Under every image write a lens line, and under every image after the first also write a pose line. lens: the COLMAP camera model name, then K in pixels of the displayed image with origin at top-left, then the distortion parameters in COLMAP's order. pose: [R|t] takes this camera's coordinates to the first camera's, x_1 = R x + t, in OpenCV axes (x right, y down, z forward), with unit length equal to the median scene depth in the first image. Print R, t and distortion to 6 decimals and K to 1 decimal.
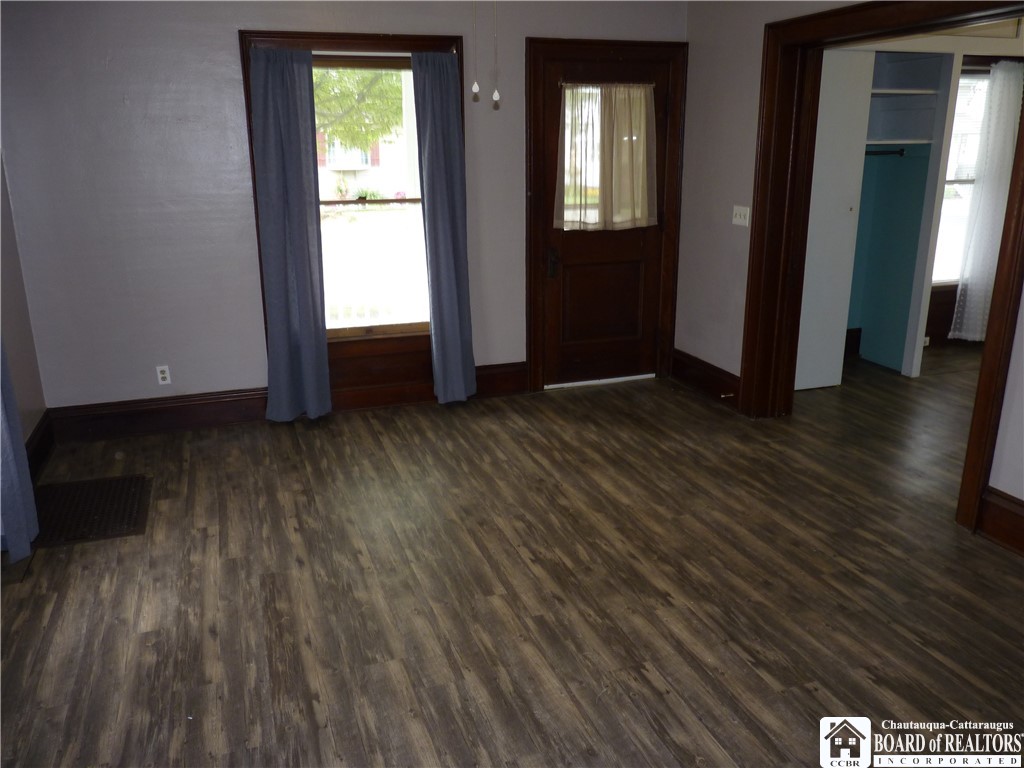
lens RADIAL K [[825.3, 0, 509.3], [0, 825.3, 384.3], [0, 0, 1]] dist [-0.015291, 0.005036]
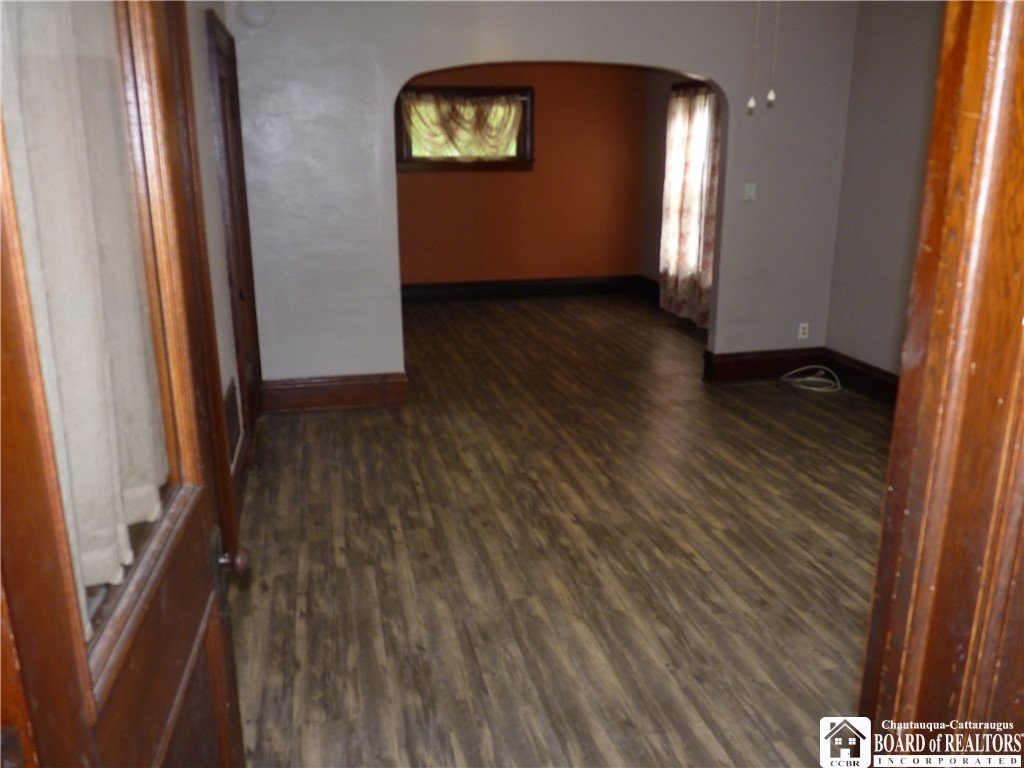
lens RADIAL K [[825.3, 0, 509.3], [0, 825.3, 384.3], [0, 0, 1]] dist [-0.015291, 0.005036]
pose [[-0.994270, -0.017471, 0.105463, 0.148773], [0.041504, 0.846071, 0.531453, -0.508797], [-0.098514, 0.532784, -0.840497, 1.743326]]
